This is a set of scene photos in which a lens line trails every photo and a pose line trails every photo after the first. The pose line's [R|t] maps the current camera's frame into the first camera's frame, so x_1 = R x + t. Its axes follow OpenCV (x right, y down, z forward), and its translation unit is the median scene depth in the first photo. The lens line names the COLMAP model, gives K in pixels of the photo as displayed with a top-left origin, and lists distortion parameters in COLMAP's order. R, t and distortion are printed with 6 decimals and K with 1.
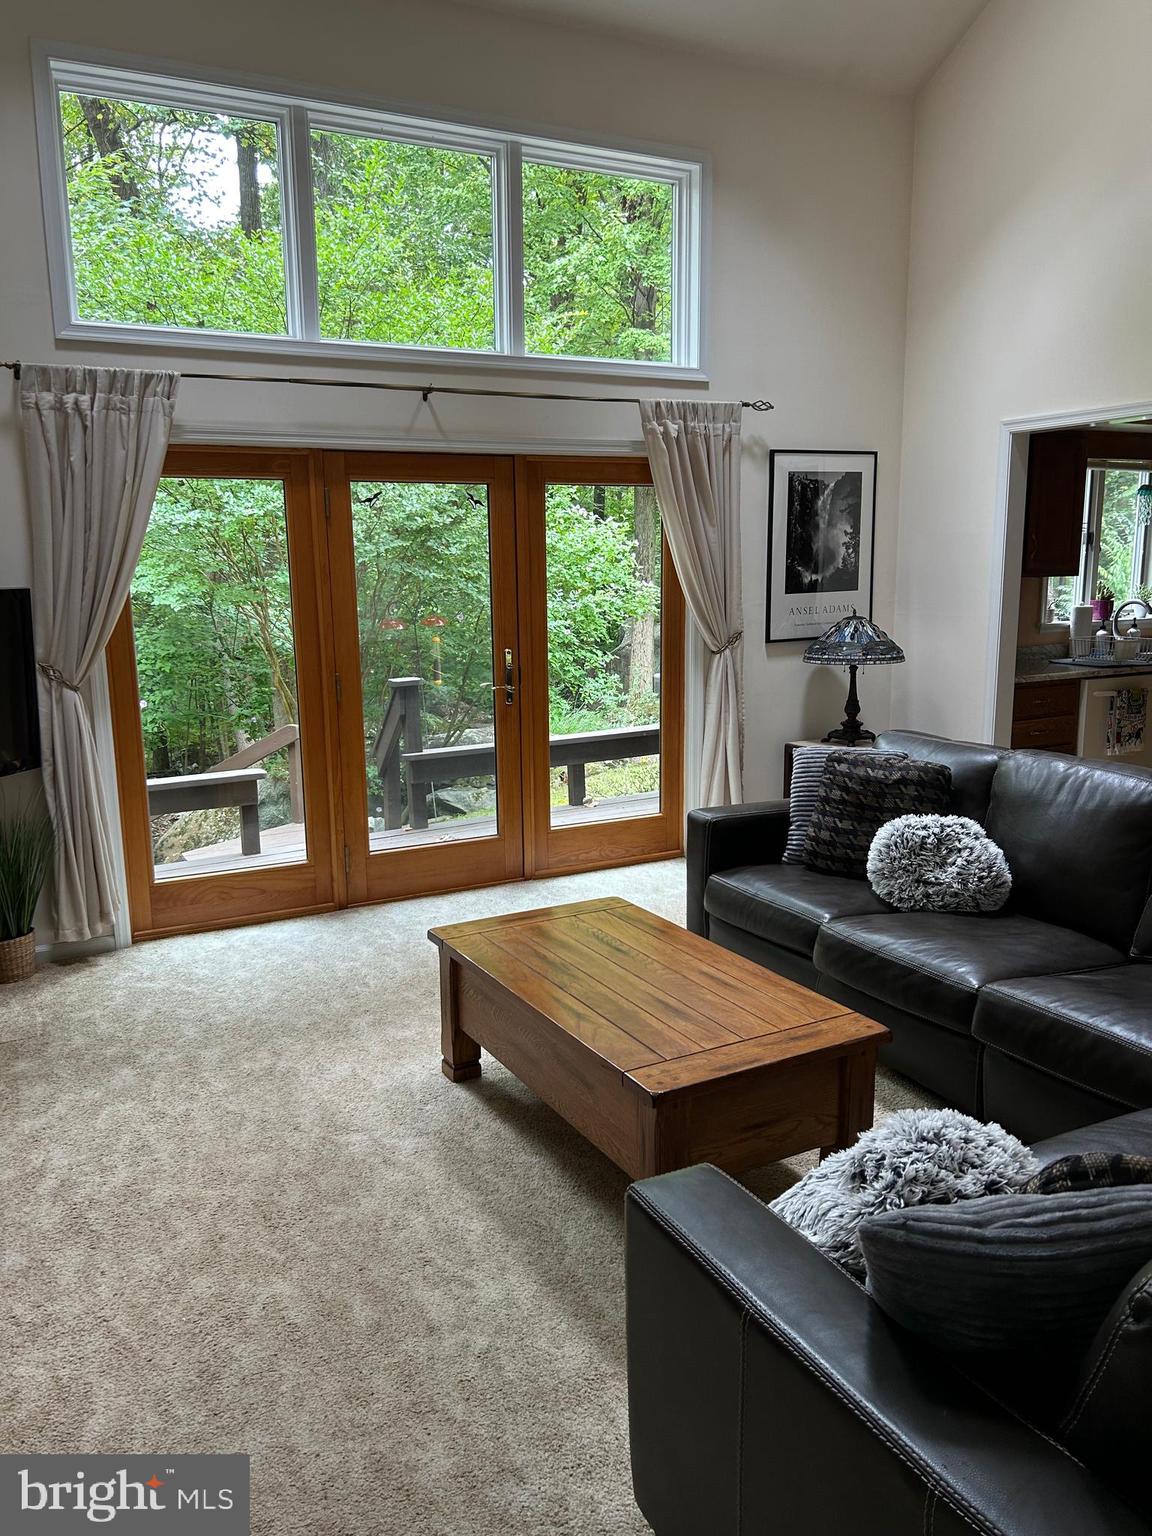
lens RADIAL K [[1162.7, 0, 564.5], [0, 1162.7, 779.7], [0, 0, 1]] dist [0.044864, -0.058181]
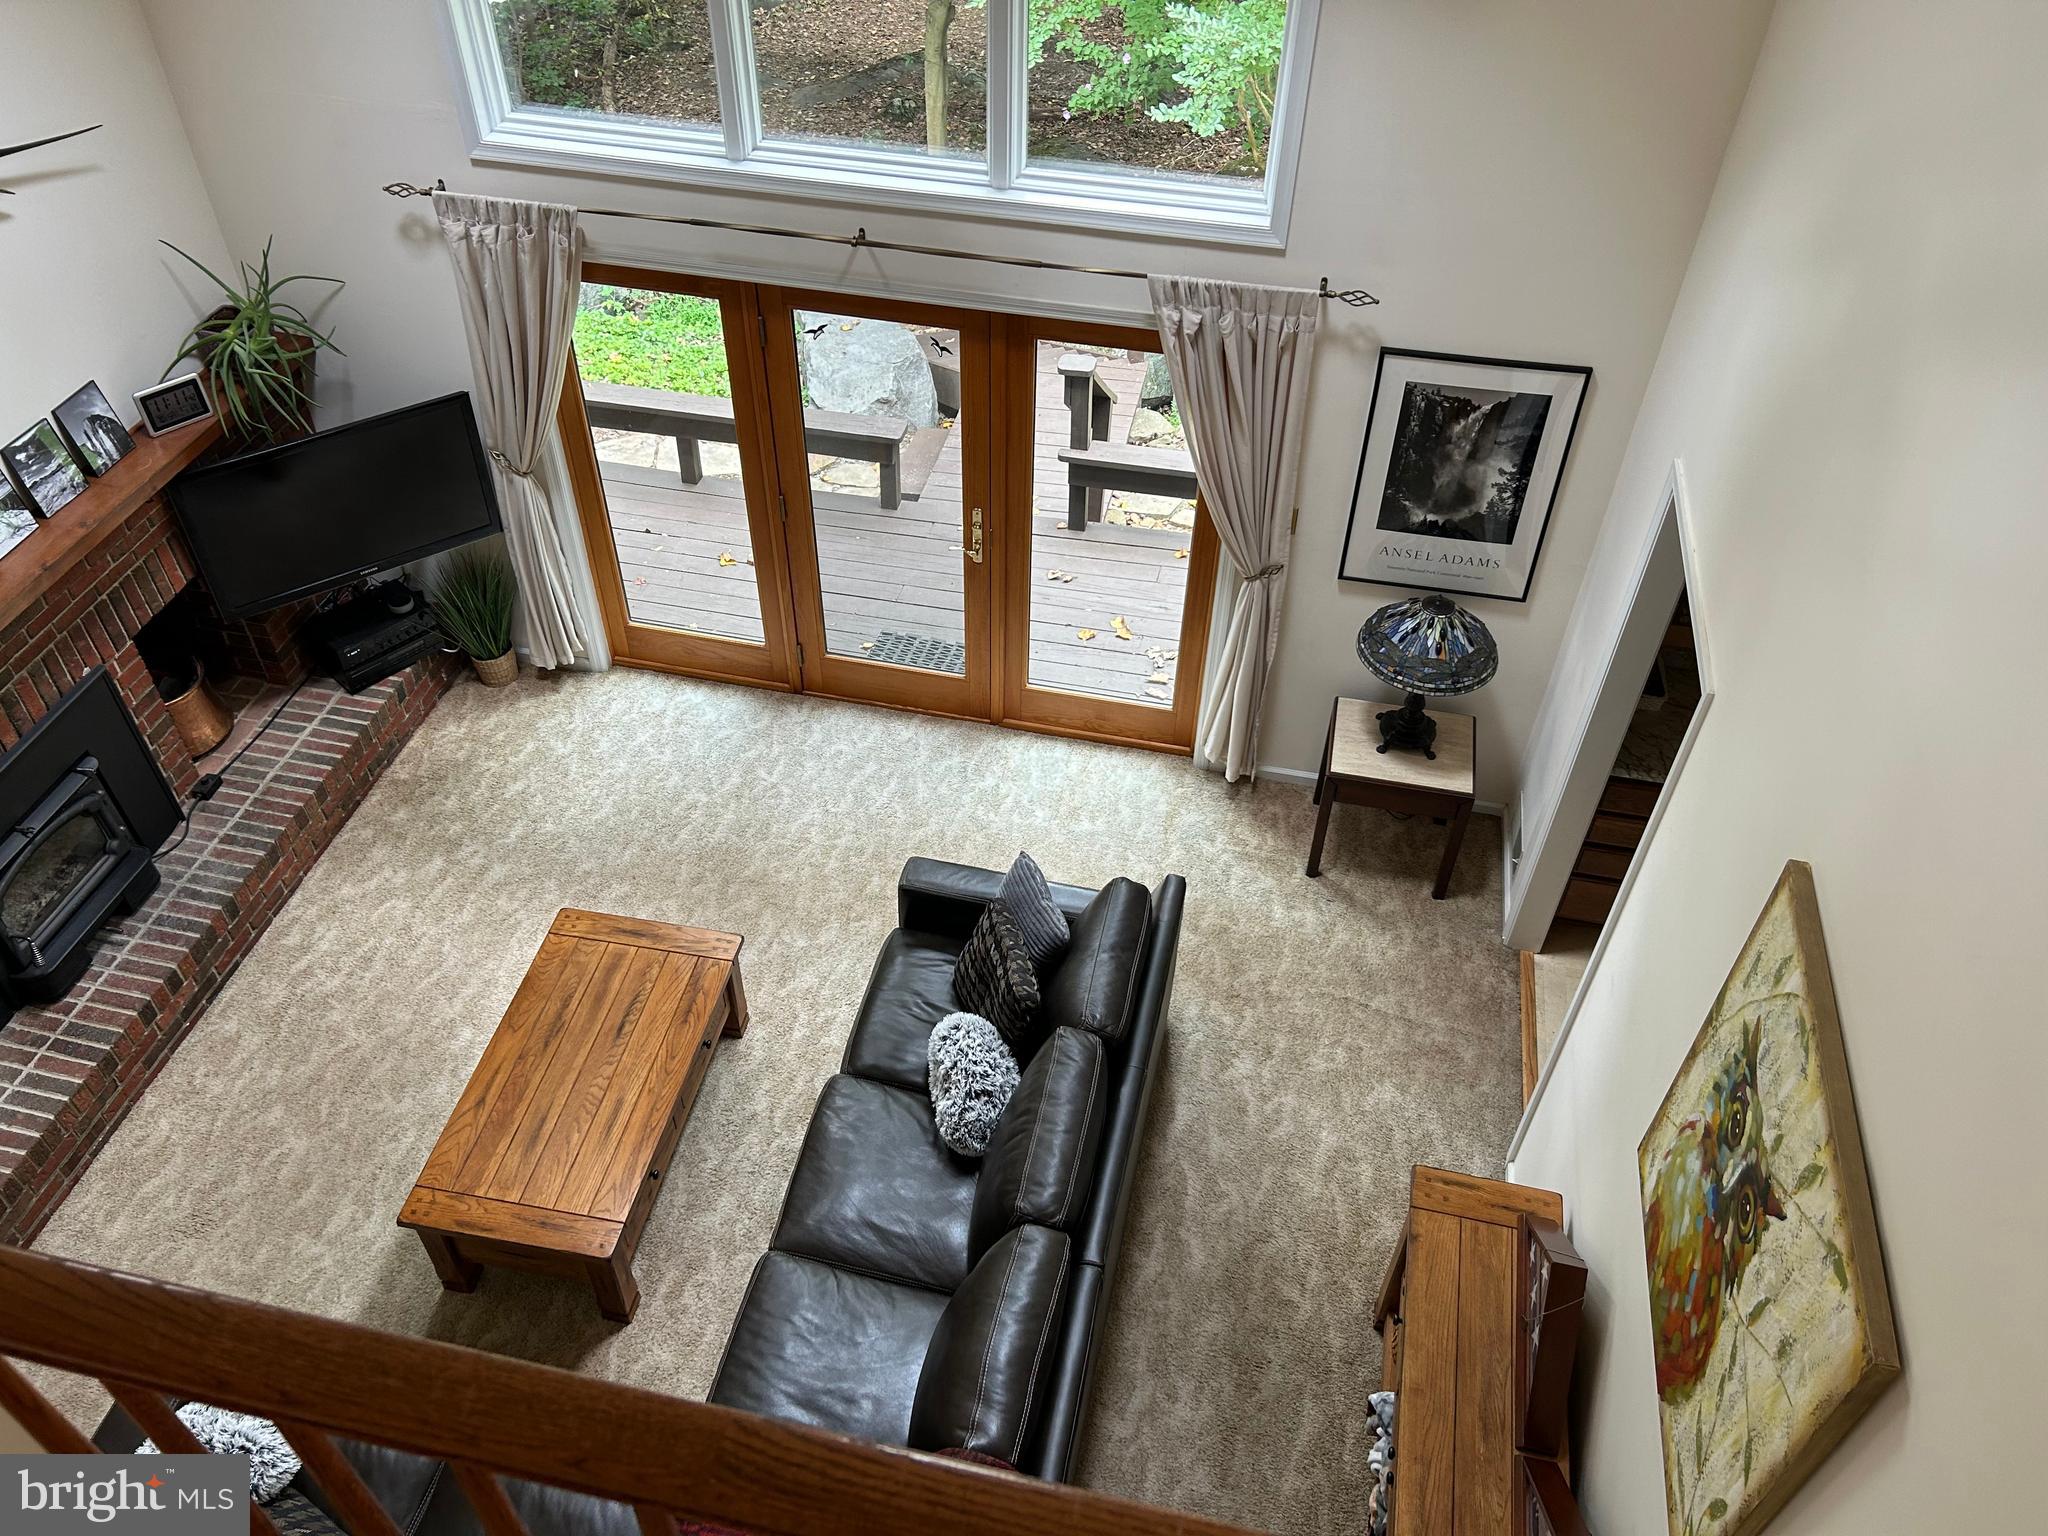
lens RADIAL K [[1550.2, 0, 1004.6], [0, 1550.2, 761.6], [0, 0, 1]] dist [0.044864, -0.058181]
pose [[0.767455, 0.455669, -0.450976, 0.582564], [-0.138231, 0.804503, 0.577640, -0.644664], [0.626024, -0.380974, 0.680407, 0.180422]]
